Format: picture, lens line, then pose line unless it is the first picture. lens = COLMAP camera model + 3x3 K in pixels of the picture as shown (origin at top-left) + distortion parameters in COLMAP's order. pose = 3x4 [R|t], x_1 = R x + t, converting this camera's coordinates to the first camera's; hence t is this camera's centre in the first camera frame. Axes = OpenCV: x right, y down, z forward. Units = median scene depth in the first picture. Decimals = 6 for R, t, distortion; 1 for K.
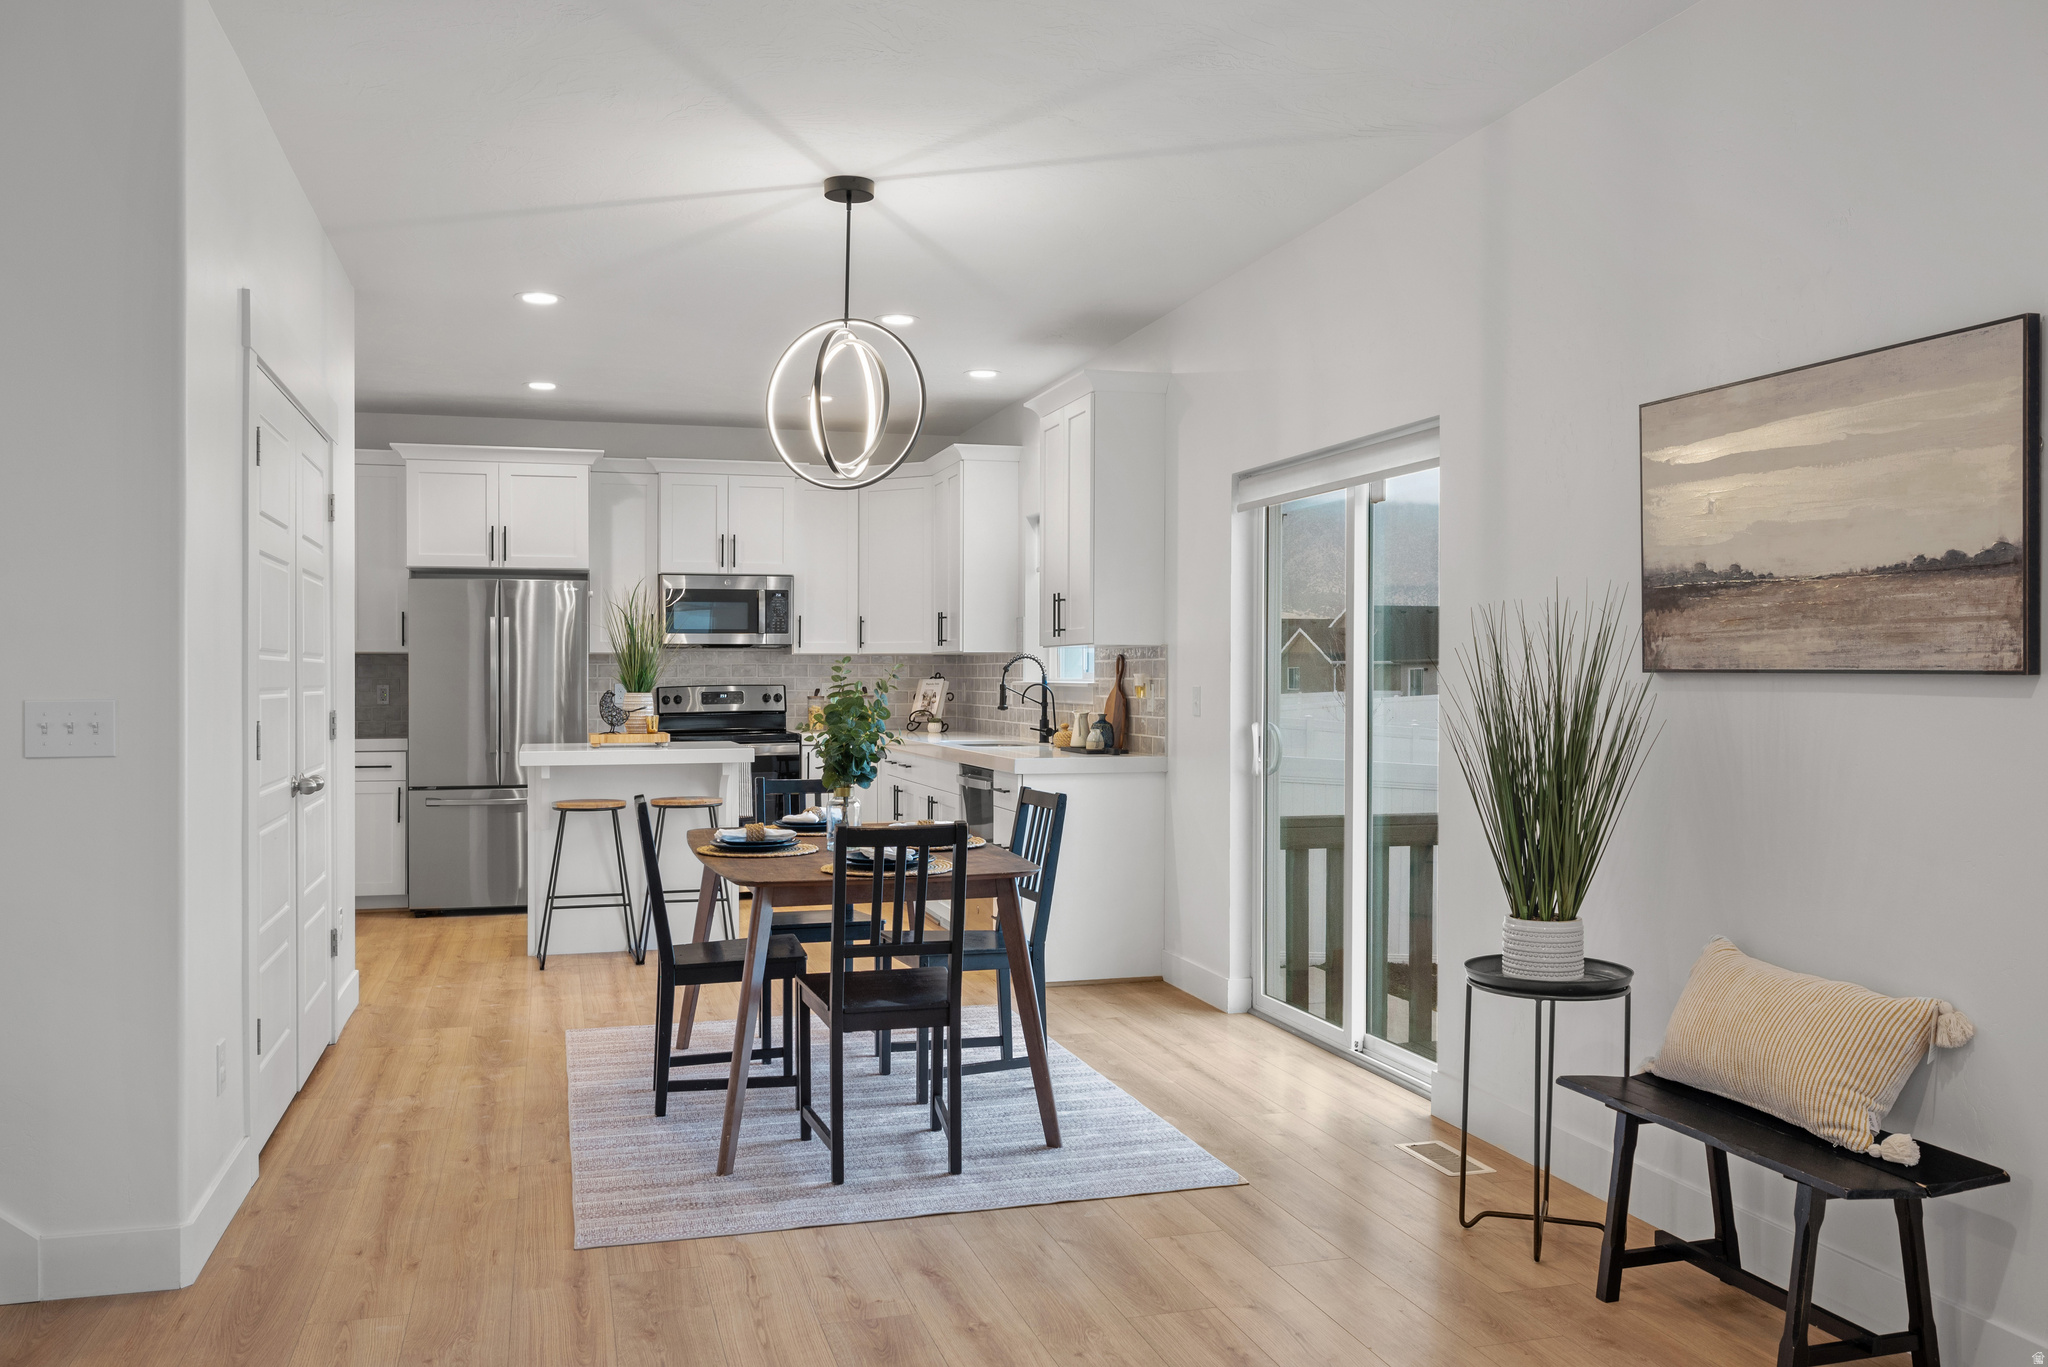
lens RADIAL K [[1644.8, 0, 1024.0], [0, 1644.8, 683.5], [0, 0, 1]] dist [-0.003948, 0.005173]
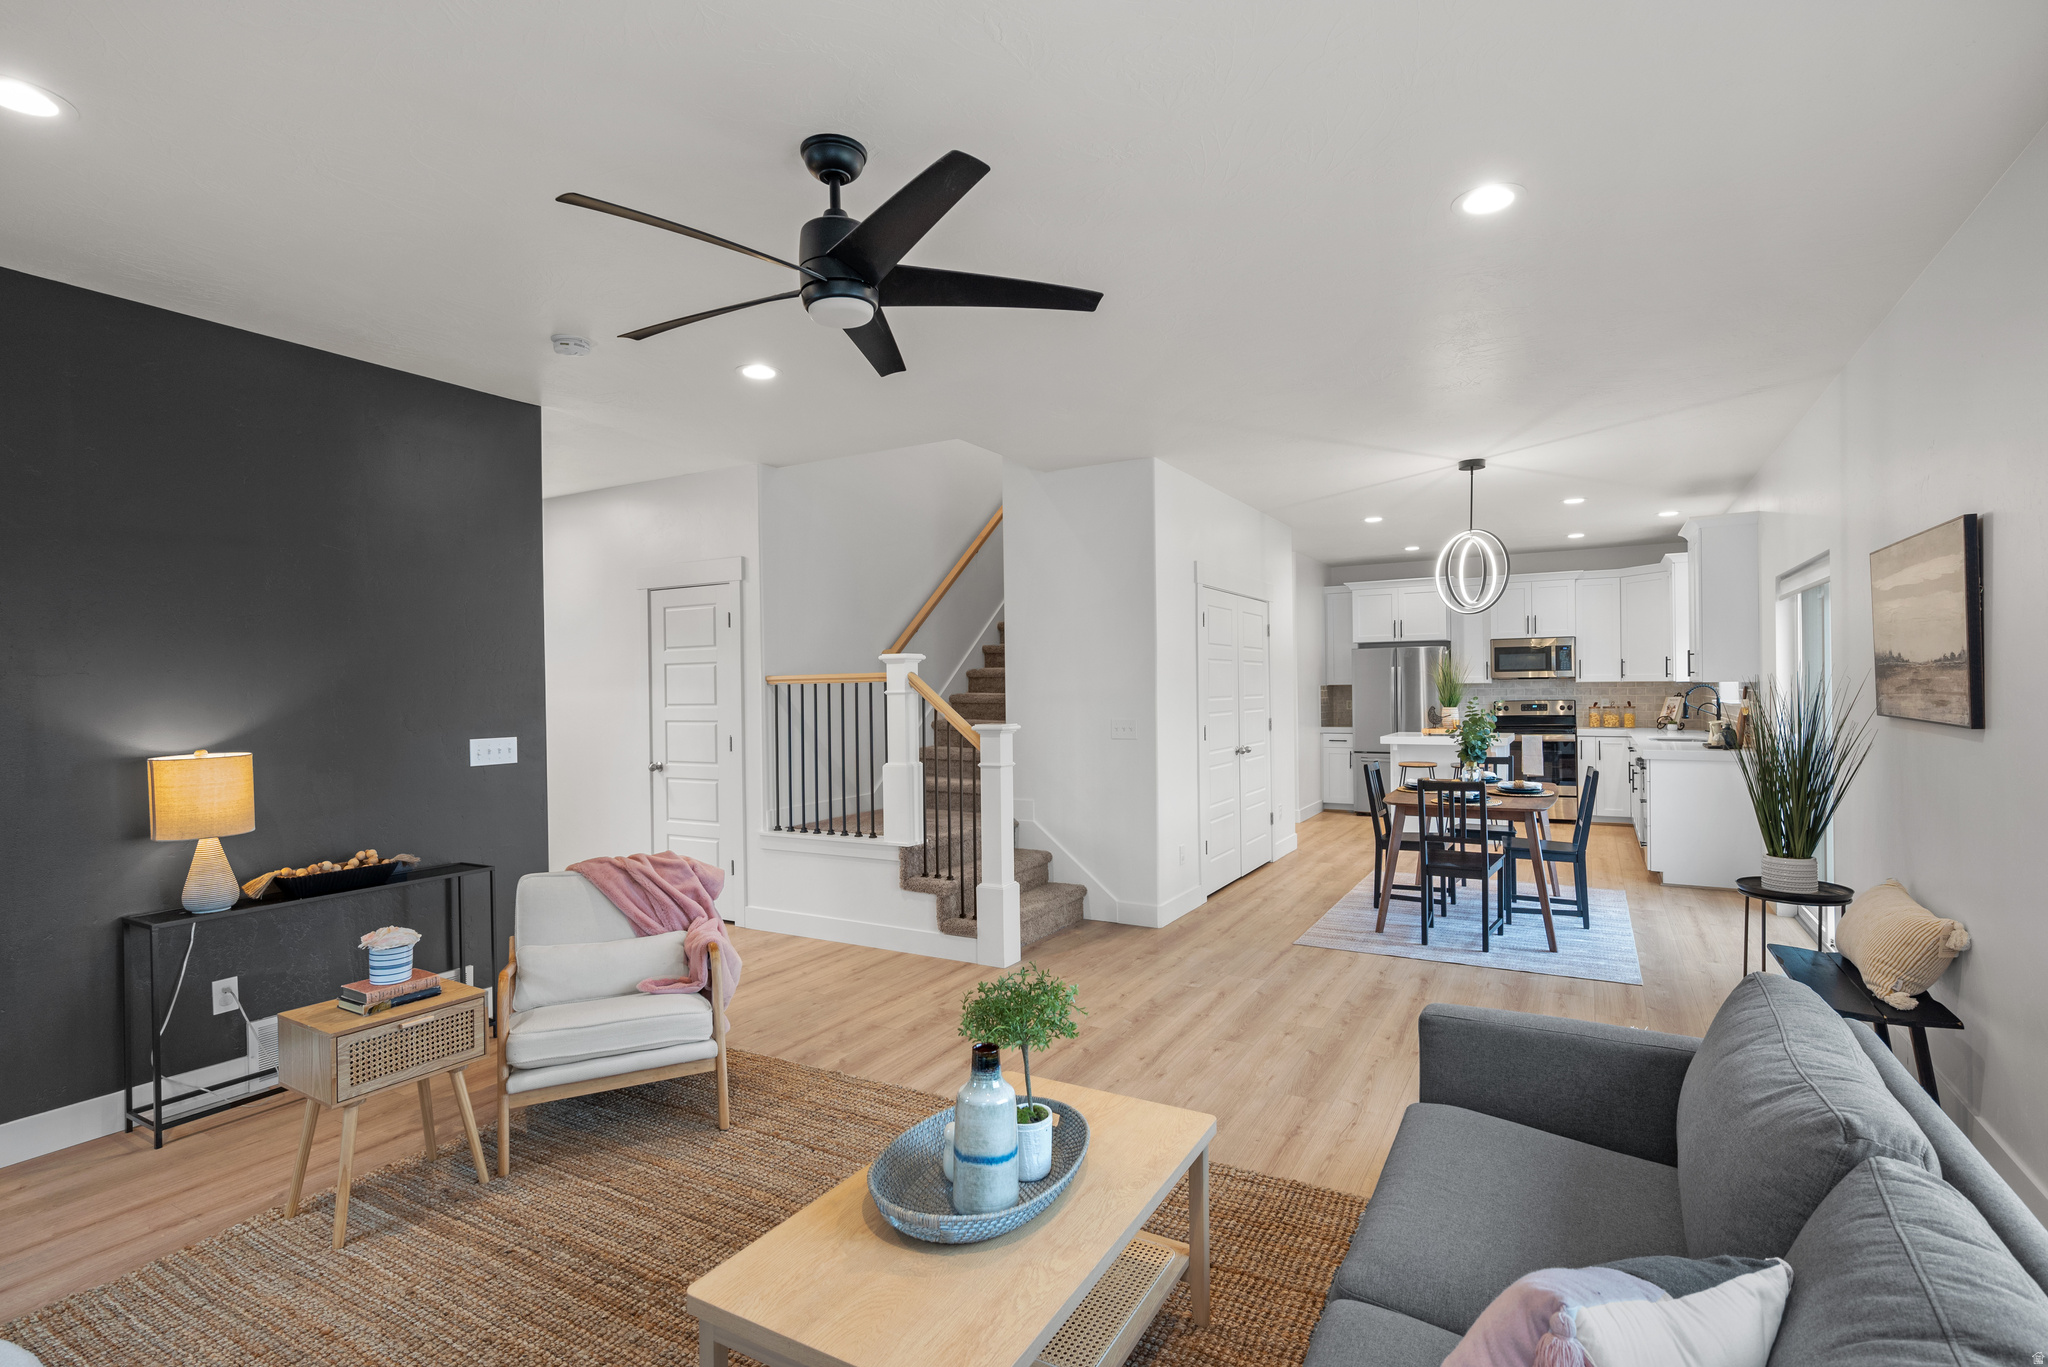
lens RADIAL K [[968.8, 0, 1024.0], [0, 968.8, 683.5], [0, 0, 1]] dist [0.001145, 0.000220]
pose [[0.688972, -0.010146, -0.724717, 0.411631], [0.008908, 0.999945, -0.005530, -0.034265], [0.724734, -0.002646, 0.689024, -0.238252]]
